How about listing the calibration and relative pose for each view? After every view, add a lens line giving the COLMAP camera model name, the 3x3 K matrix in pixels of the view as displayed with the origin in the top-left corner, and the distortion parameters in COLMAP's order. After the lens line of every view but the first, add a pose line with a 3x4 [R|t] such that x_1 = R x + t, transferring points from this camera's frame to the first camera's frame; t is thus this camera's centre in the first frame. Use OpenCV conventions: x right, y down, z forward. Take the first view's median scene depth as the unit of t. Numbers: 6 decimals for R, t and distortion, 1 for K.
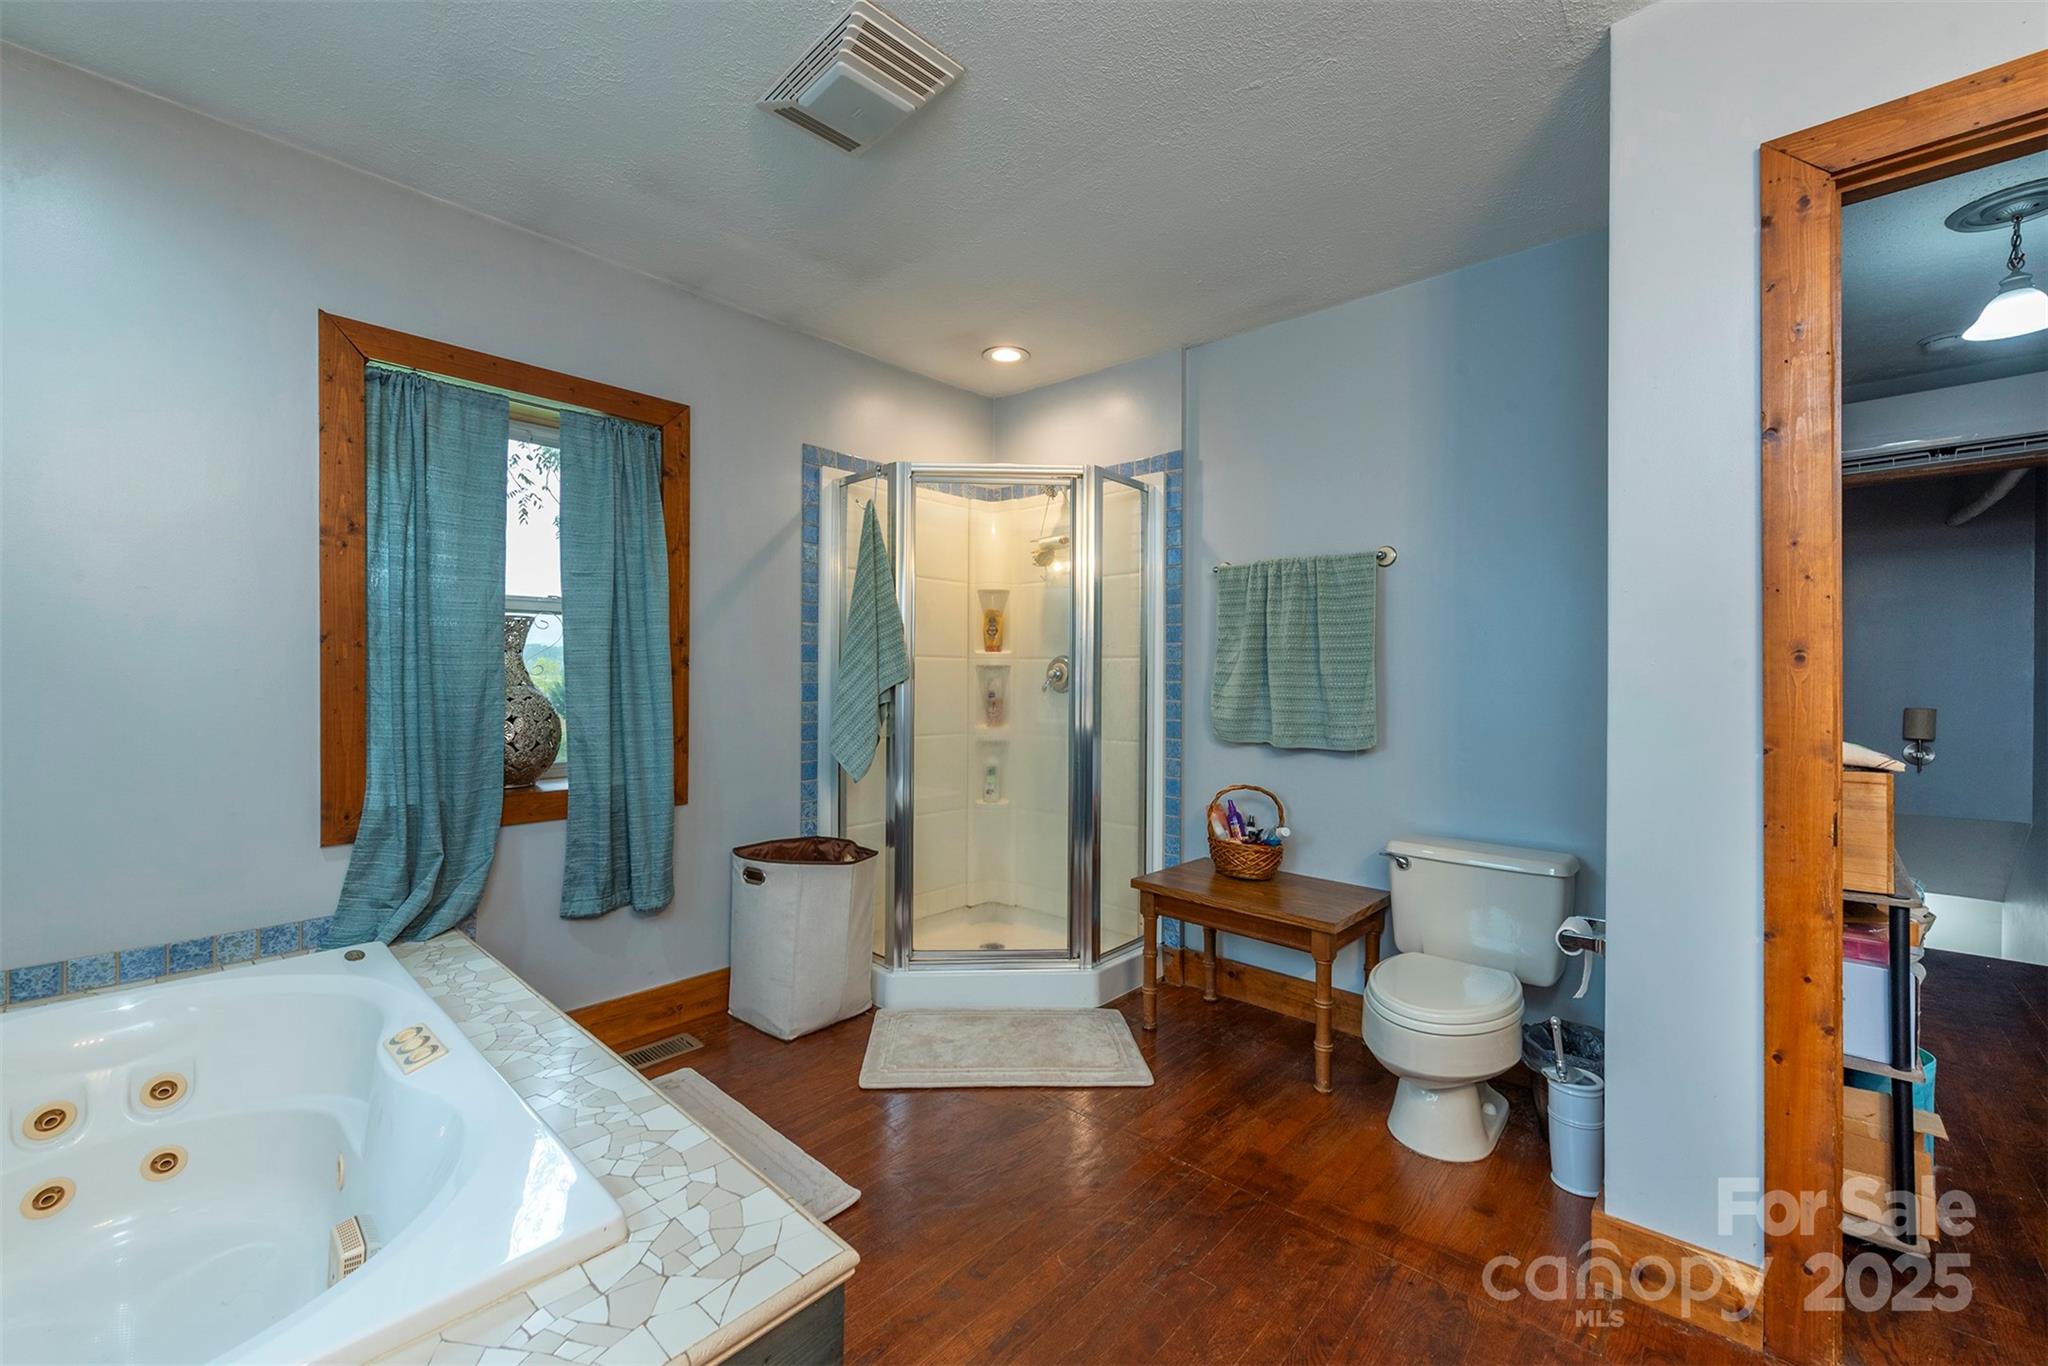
lens RADIAL K [[804.0, 0, 1018.4], [0, 804.0, 681.1], [0, 0, 1]] dist [0.010985, -0.003392]
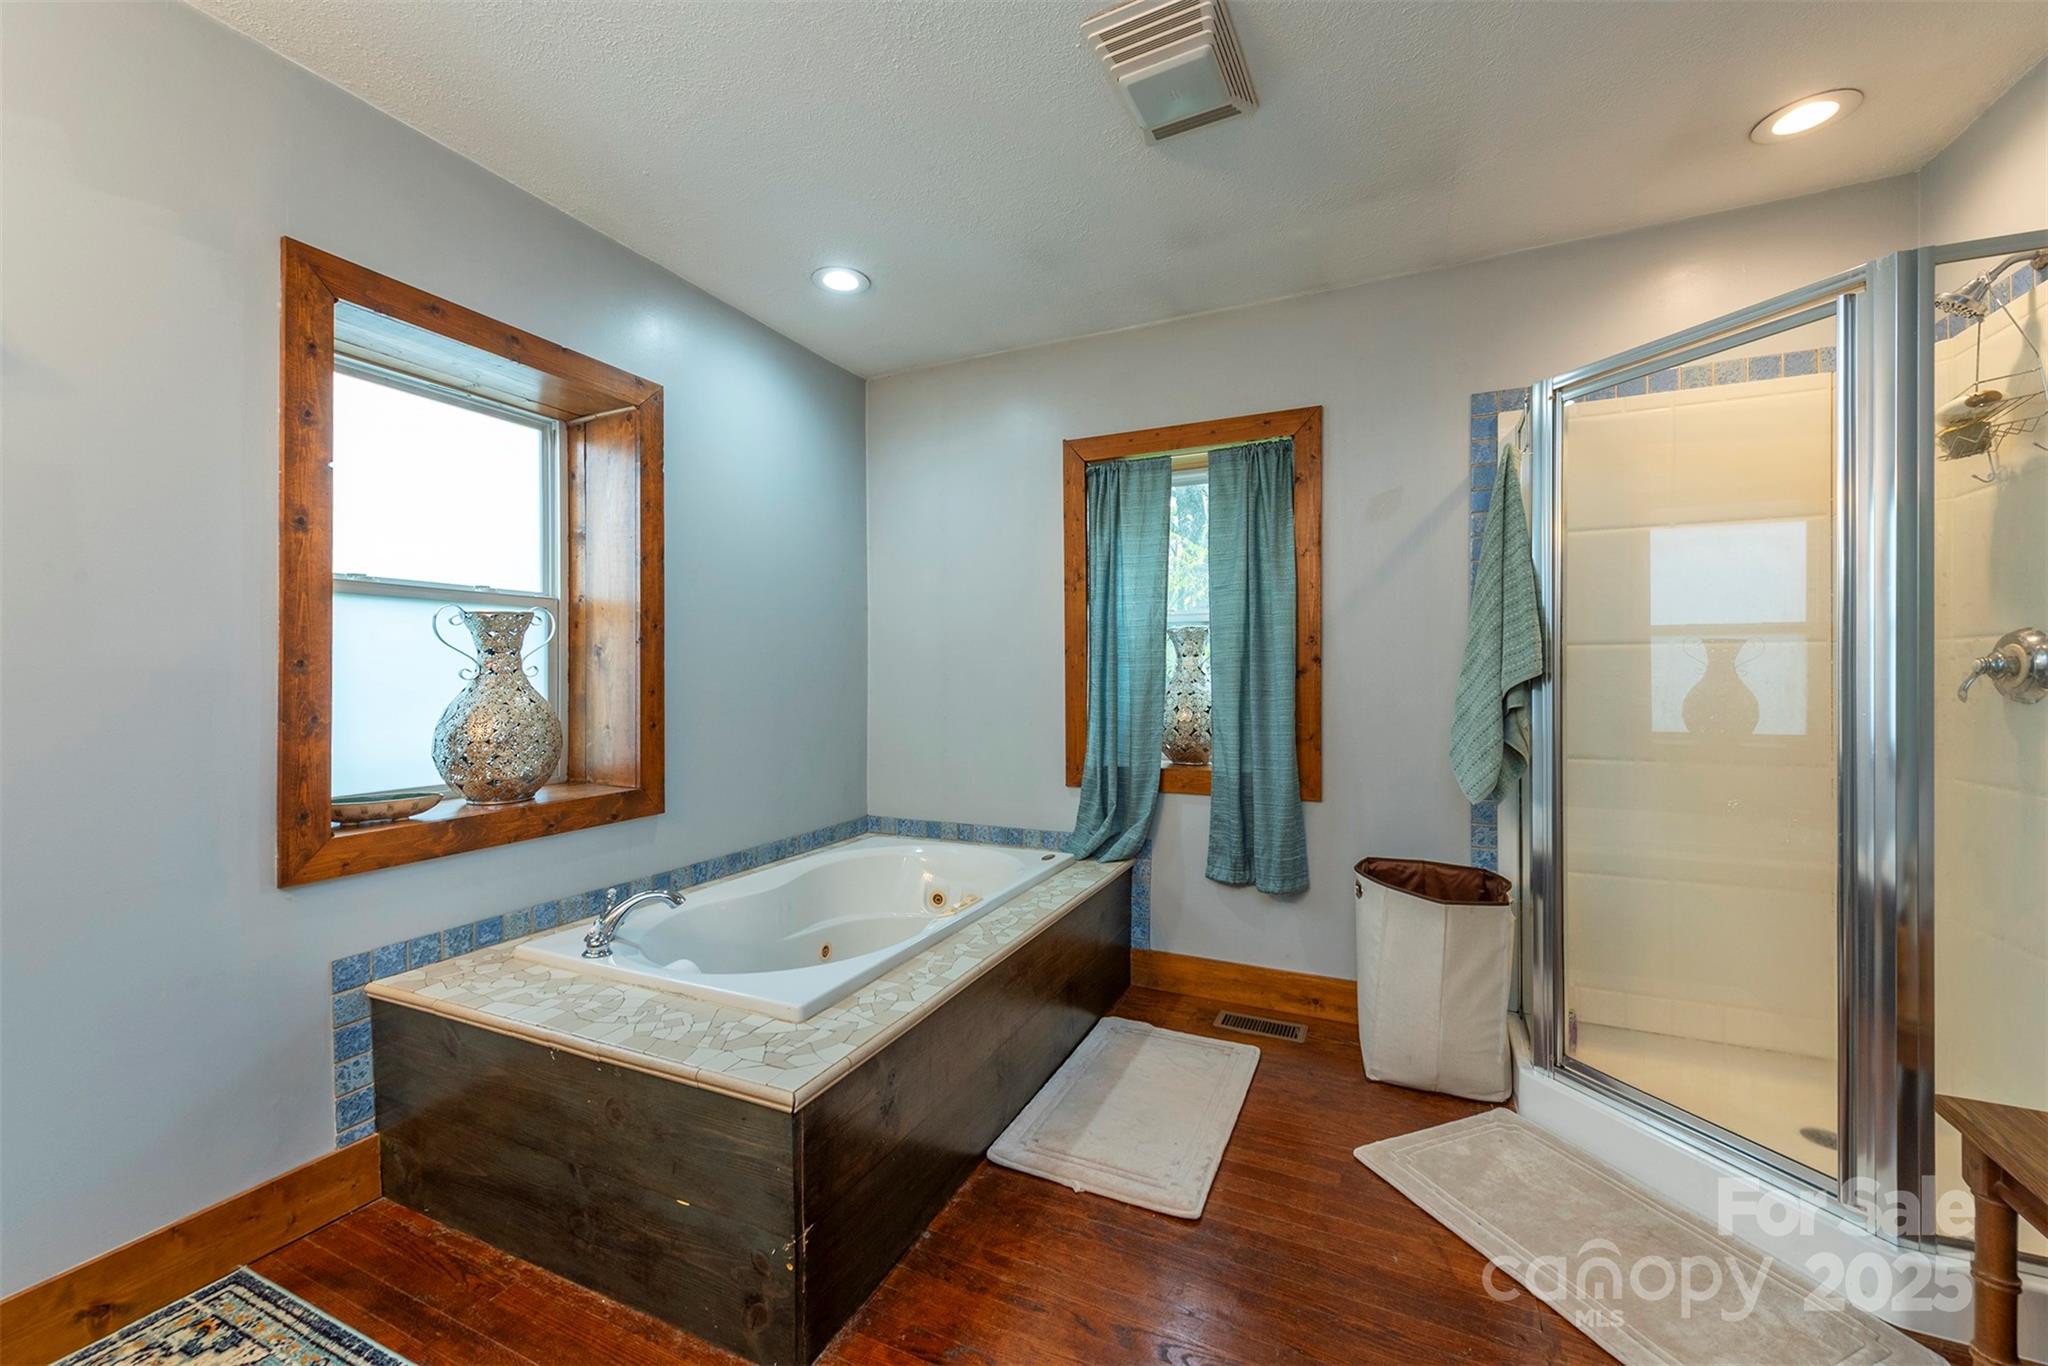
lens RADIAL K [[804.0, 0, 1026.6], [0, 804.0, 678.6], [0, 0, 1]] dist [0.010985, -0.003392]
pose [[0.308203, -0.001357, -0.951320, 0.479045], [-0.002422, 0.999995, -0.002211, 0.002259], [0.951318, 0.002985, 0.308198, 0.377994]]
